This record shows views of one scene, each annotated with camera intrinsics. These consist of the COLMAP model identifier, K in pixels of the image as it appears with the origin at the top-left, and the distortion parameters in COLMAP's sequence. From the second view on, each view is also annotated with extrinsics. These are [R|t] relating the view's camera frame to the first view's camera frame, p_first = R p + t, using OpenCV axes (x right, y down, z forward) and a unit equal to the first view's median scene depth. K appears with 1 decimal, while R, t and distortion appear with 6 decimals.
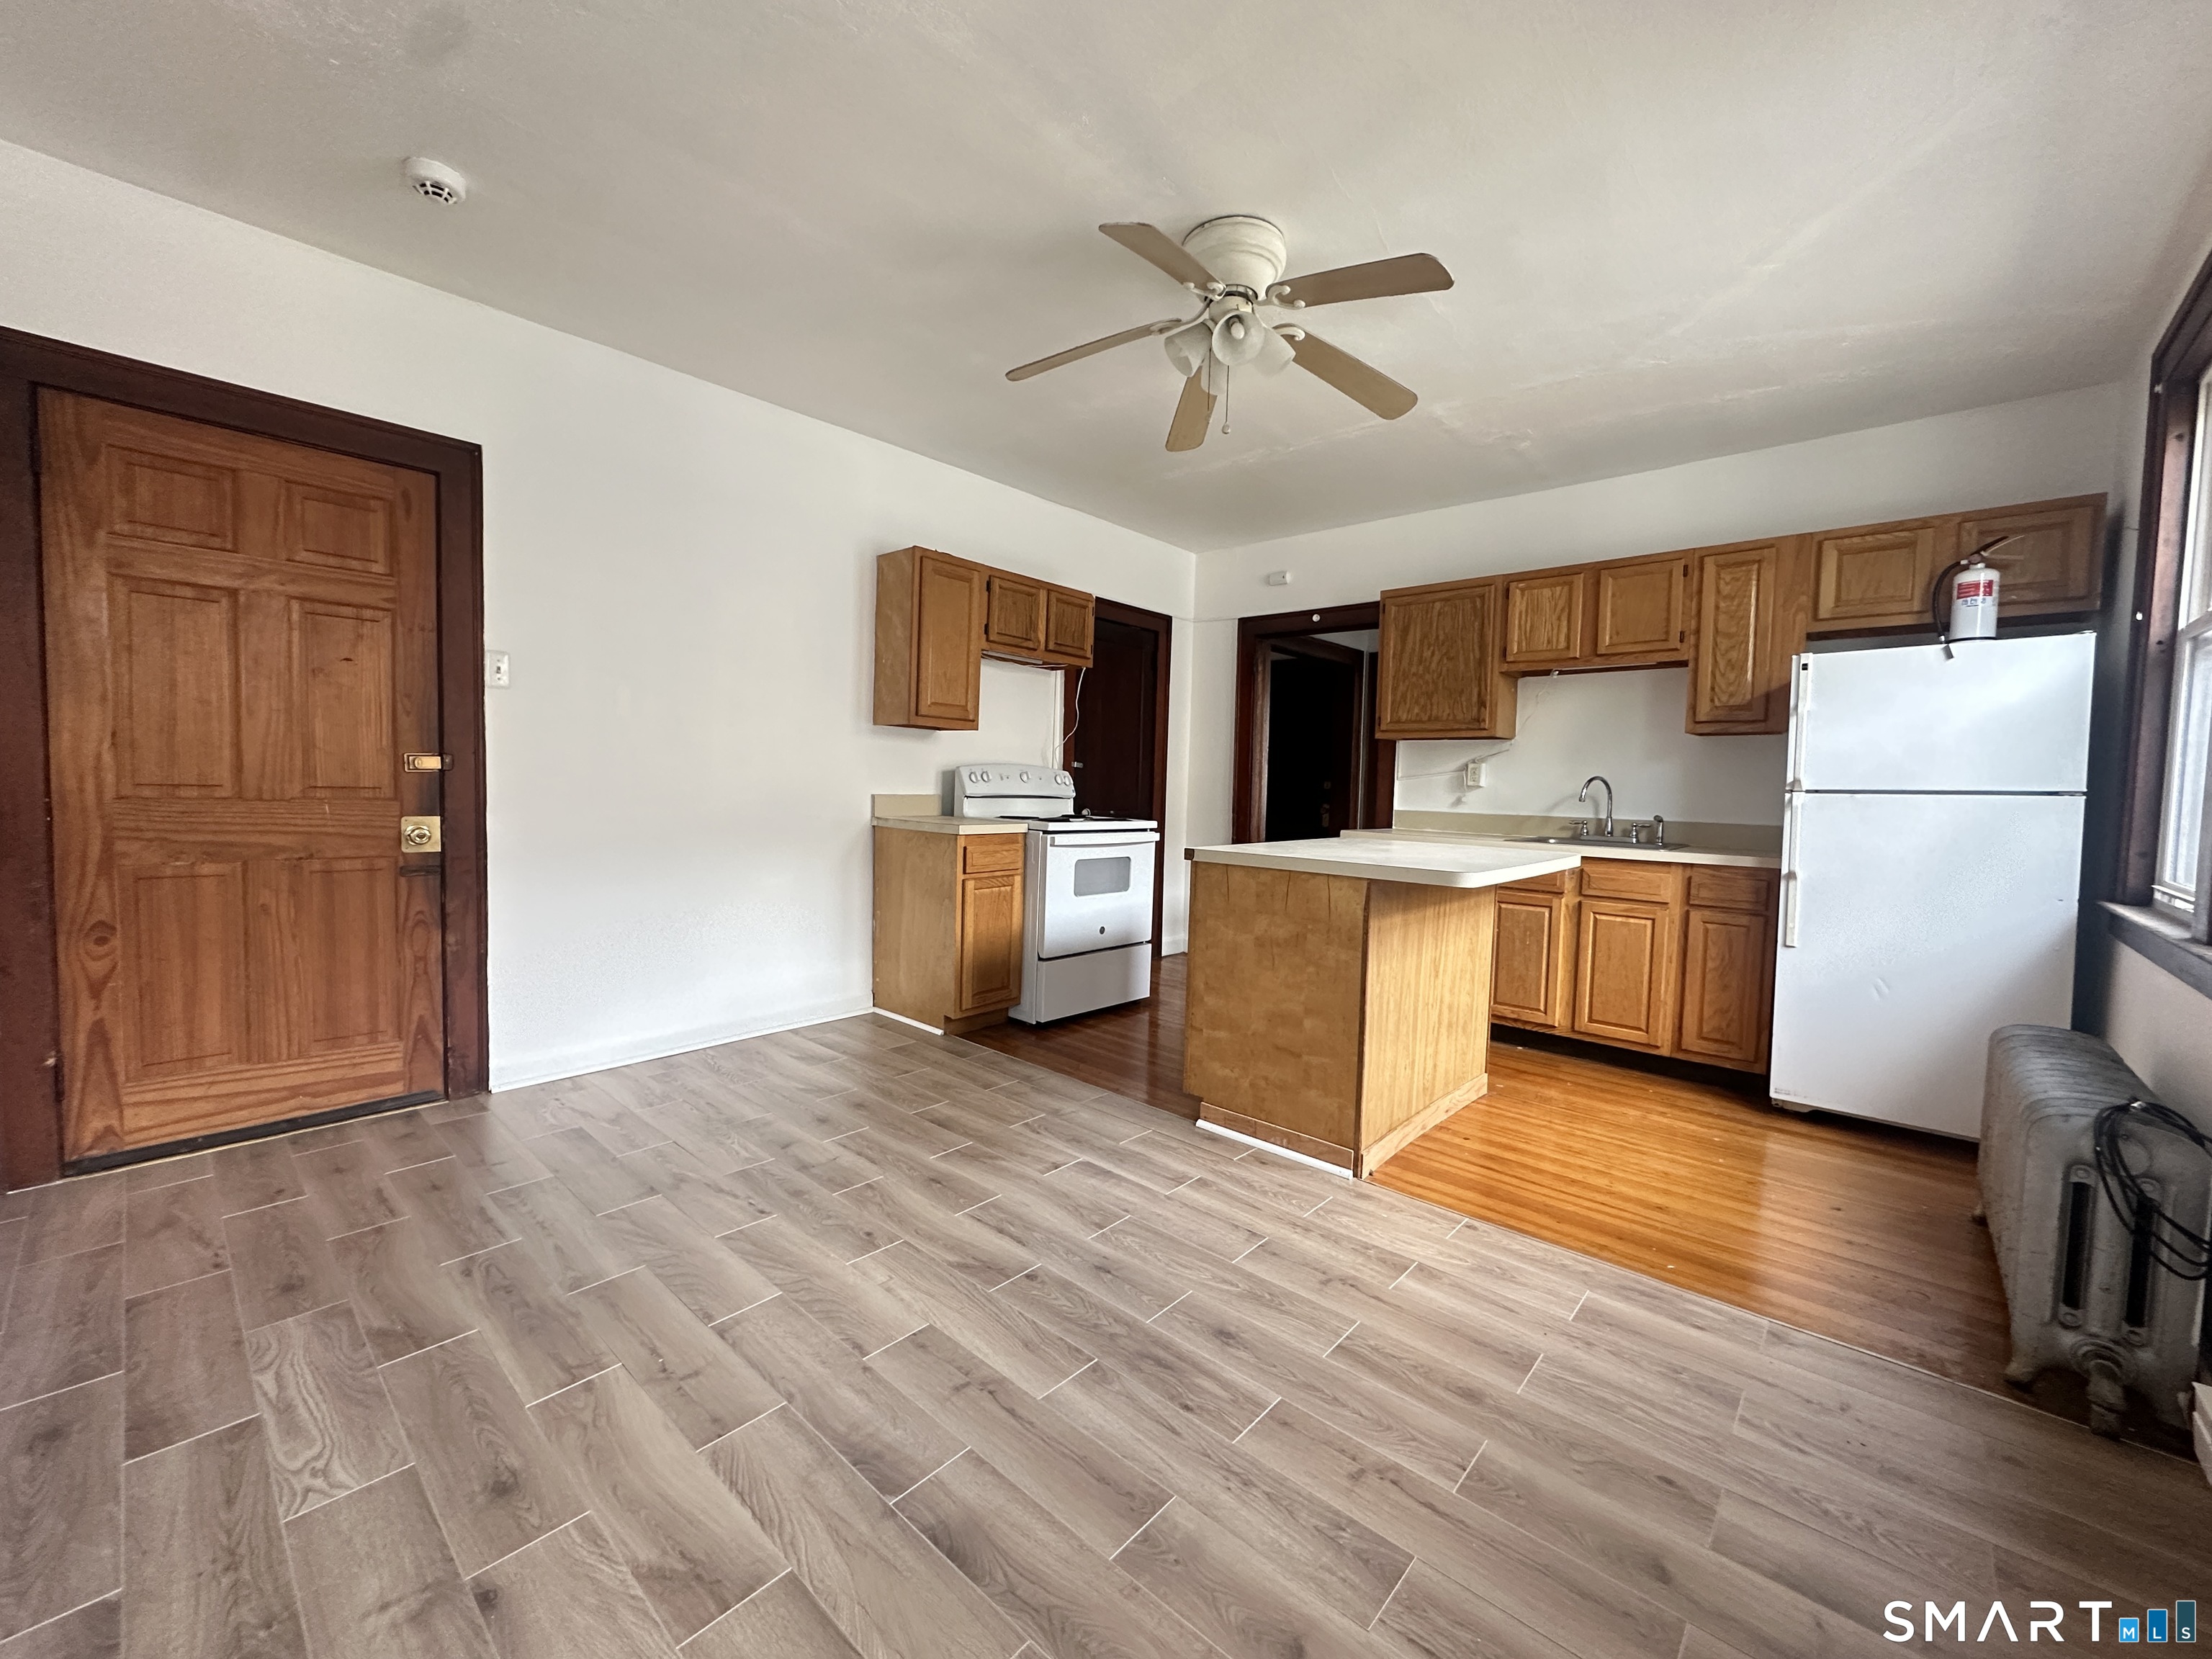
lens RADIAL K [[897.6, 0, 1103.8], [0, 897.6, 830.5], [0, 0, 1]] dist [0.000523, 0.000105]
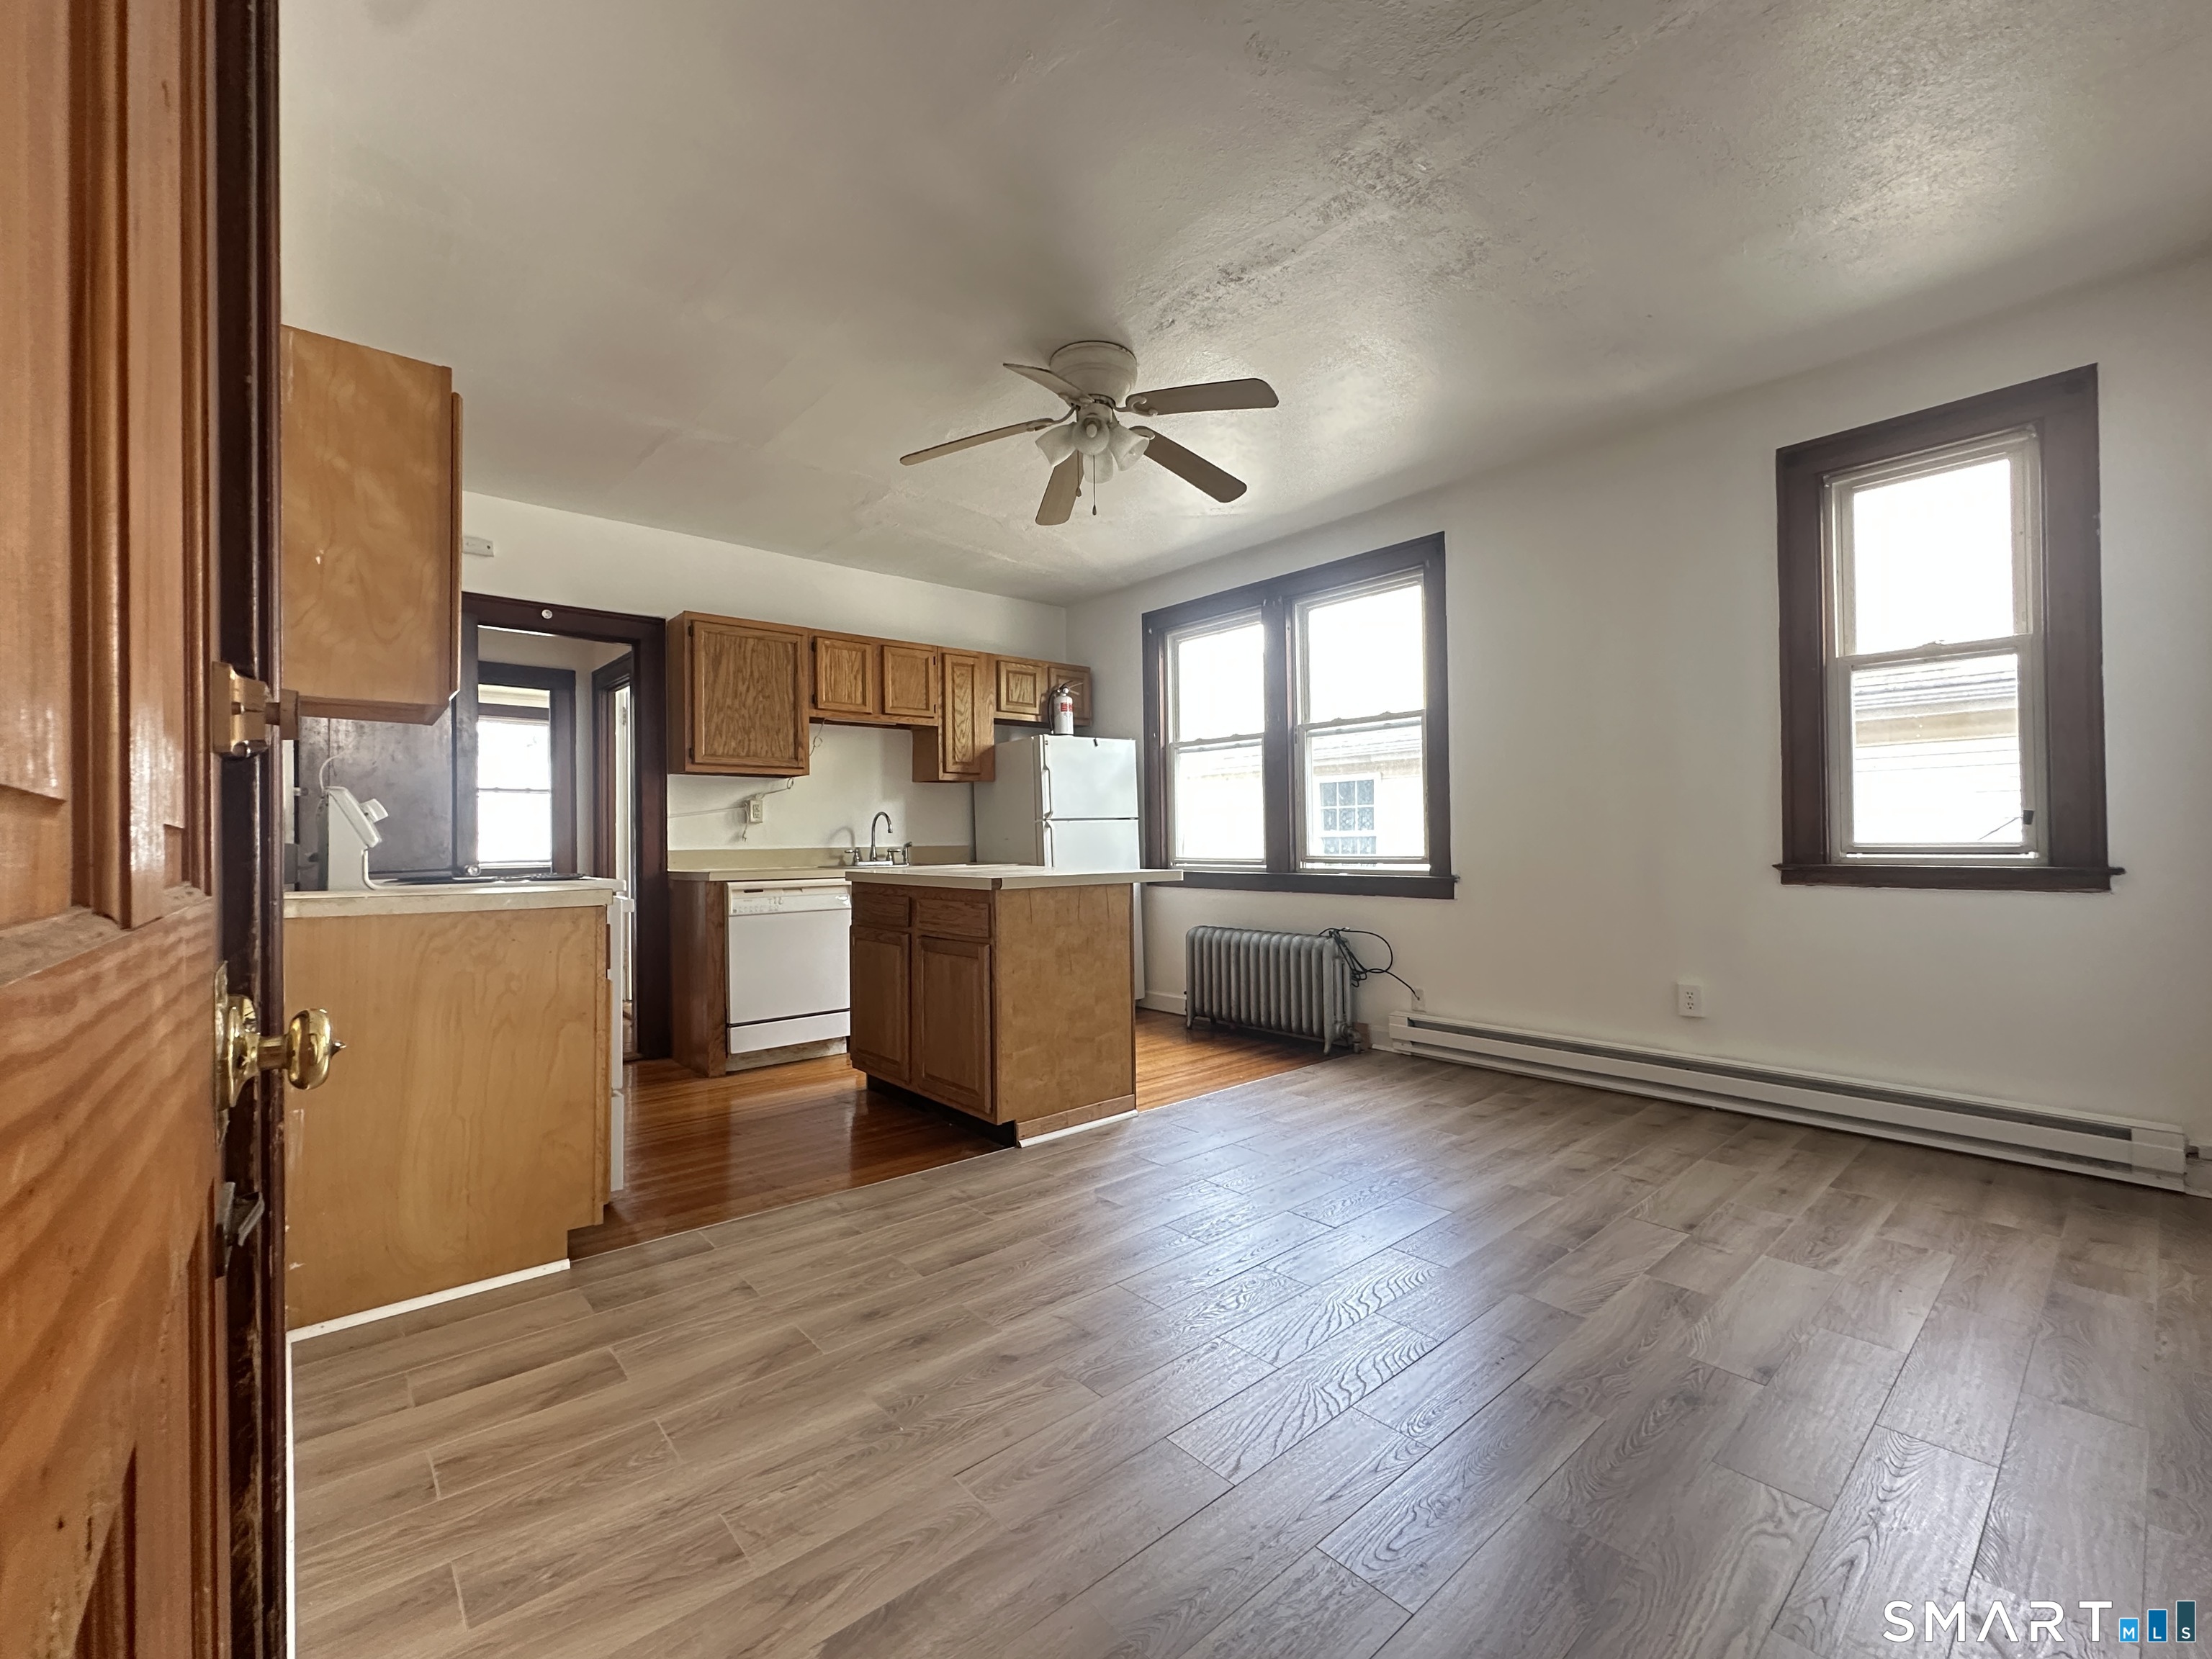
lens RADIAL K [[897.6, 0, 1155.8], [0, 897.6, 810.7], [0, 0, 1]] dist [0.000523, 0.000105]
pose [[0.103685, 0.001541, 0.994609, -0.806778], [0.069043, 0.997575, -0.008743, -0.031592], [-0.992211, 0.069577, 0.103327, 0.640213]]
